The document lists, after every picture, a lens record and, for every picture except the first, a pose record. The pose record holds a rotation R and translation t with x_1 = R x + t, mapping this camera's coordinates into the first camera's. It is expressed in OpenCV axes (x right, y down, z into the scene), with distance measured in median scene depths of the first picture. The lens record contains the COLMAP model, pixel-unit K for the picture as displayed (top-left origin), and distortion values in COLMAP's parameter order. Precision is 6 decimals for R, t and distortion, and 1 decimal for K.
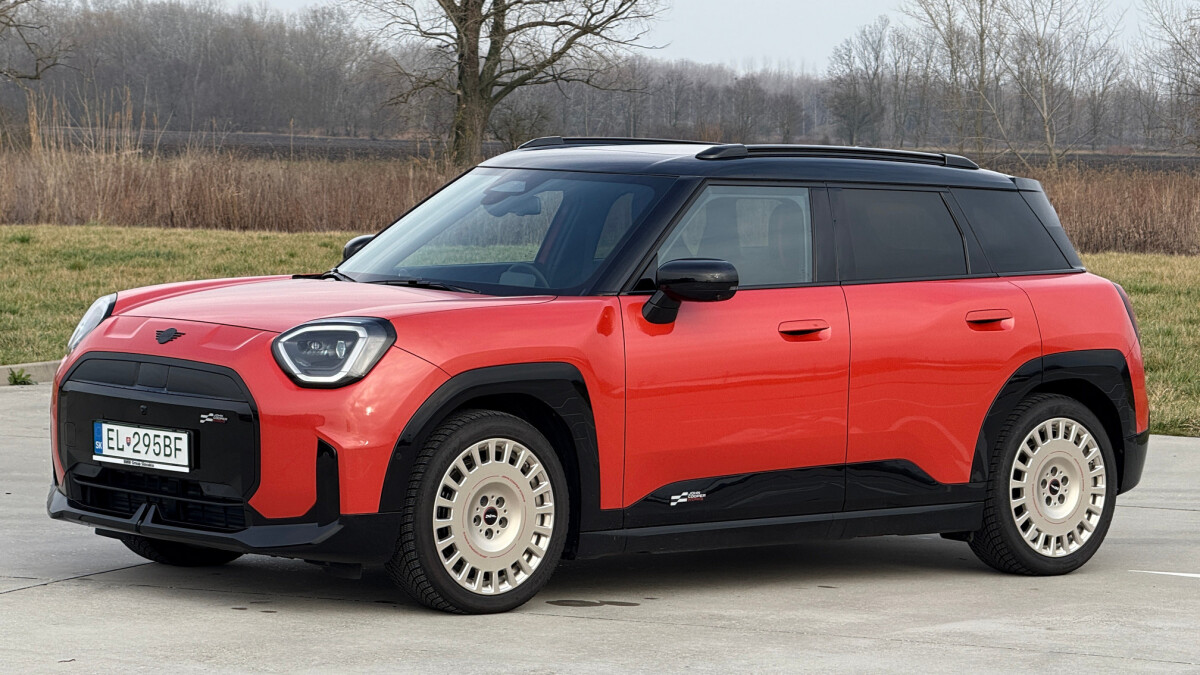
lens RADIAL K [[4157.8, 0, 593.3], [0, 4157.8, 342.1], [0, 0, 1]] dist [0.243189, 0.000000]
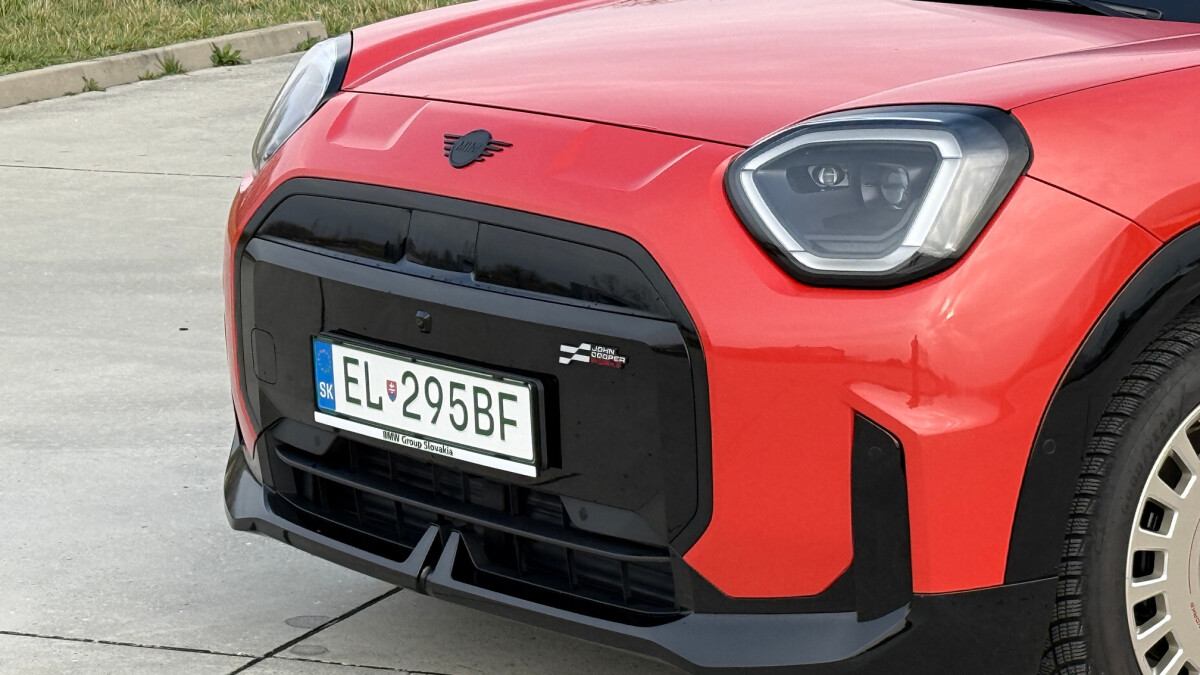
lens RADIAL K [[3640.0, 0, 592.4], [0, 3640.0, 337.6], [0, 0, 1]] dist [0.134058, 0.000000]
pose [[0.998248, -0.028518, -0.051852, -0.070683], [0.034360, 0.992709, 0.115533, -0.025556], [0.048179, -0.117112, 0.991949, 0.624115]]
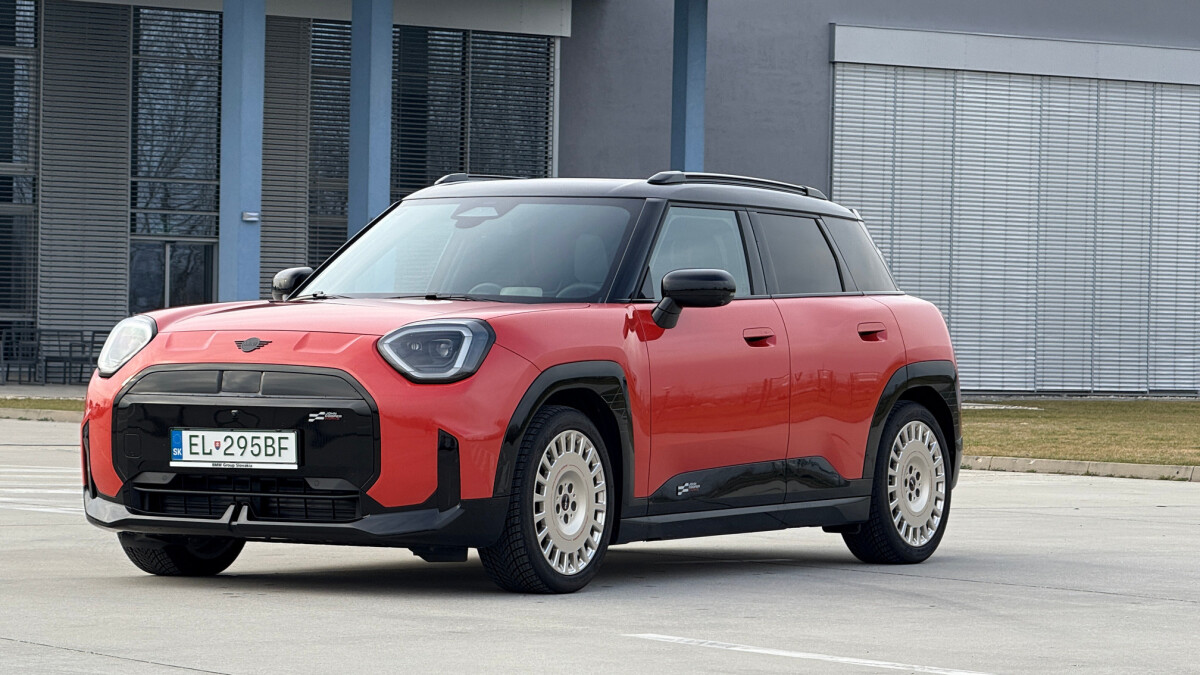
lens RADIAL K [[4157.8, 0, 602.0], [0, 4157.8, 340.0], [0, 0, 1]] dist [0.243189, 0.000000]
pose [[0.952463, -0.020789, 0.303943, -0.340711], [0.035496, 0.998447, -0.042942, 0.046180], [-0.302579, 0.051689, 0.951722, -0.033909]]
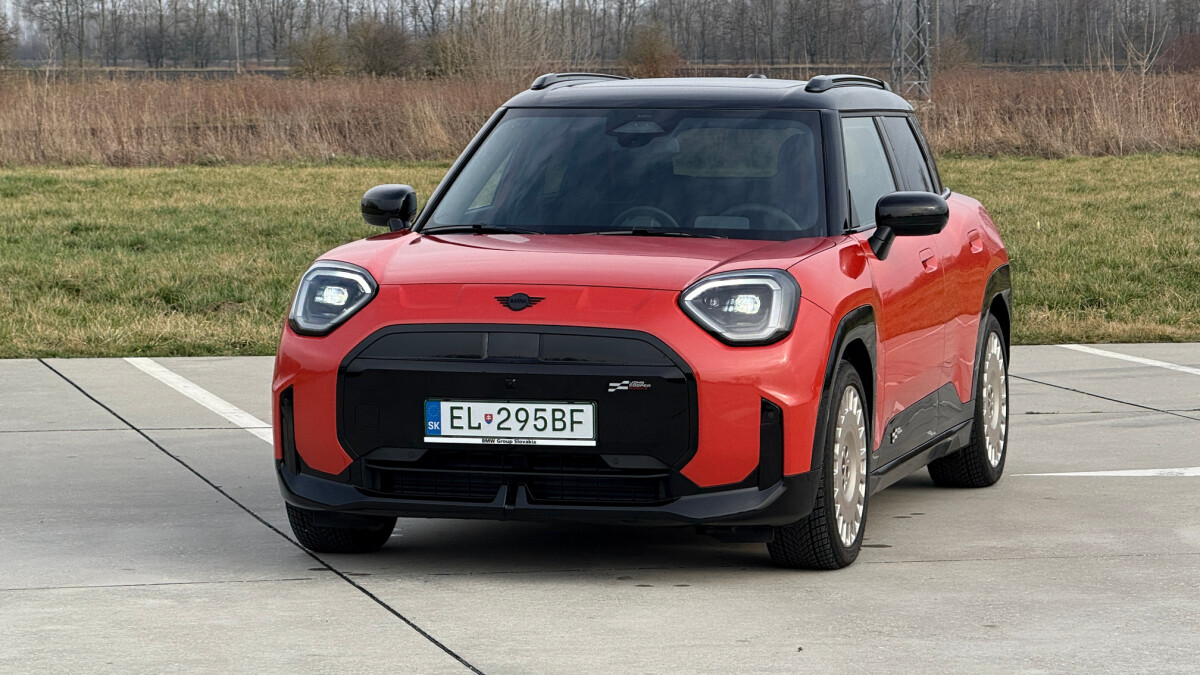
lens RADIAL K [[4157.8, 0, 605.5], [0, 4157.8, 336.5], [0, 0, 1]] dist [0.243189, 0.000000]
pose [[0.829549, -0.066107, 0.554508, -0.602854], [0.053608, 0.997810, 0.038759, -0.028792], [-0.555856, -0.002426, 0.831275, 0.221940]]
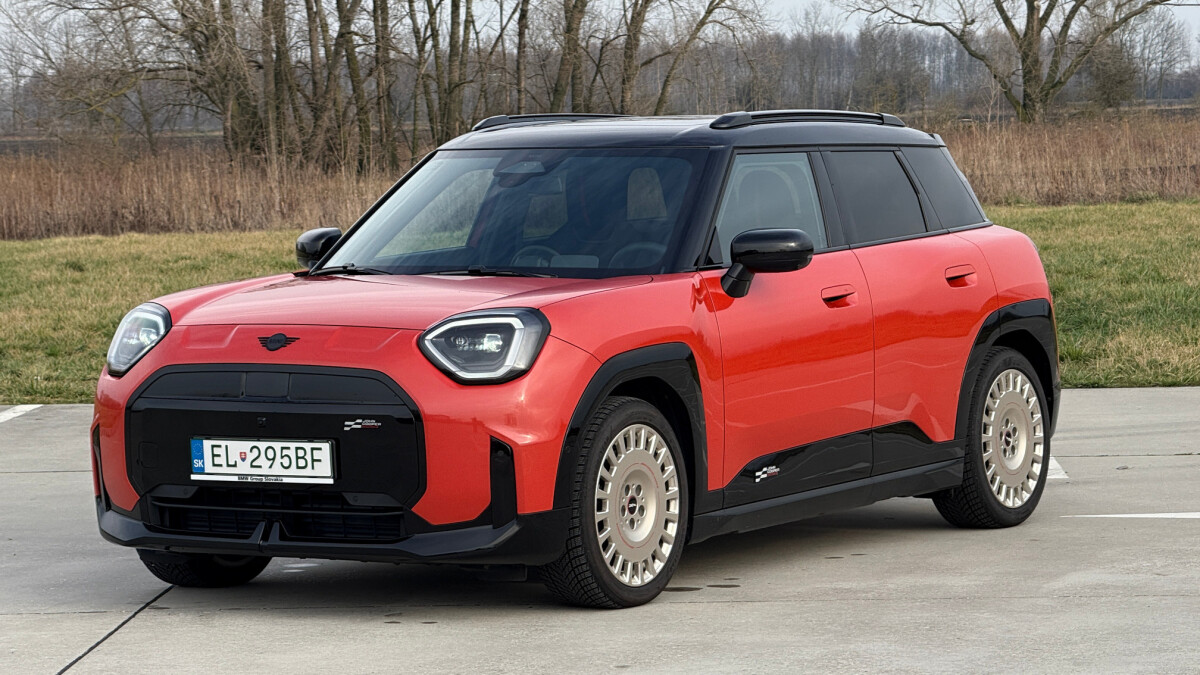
lens RADIAL K [[4157.8, 0, 597.2], [0, 4157.8, 338.1], [0, 0, 1]] dist [0.243189, 0.000000]
pose [[0.952872, -0.066269, 0.296046, -0.314038], [0.065407, 0.997776, 0.012828, -0.009806], [-0.296238, 0.007140, 0.955087, 0.077451]]
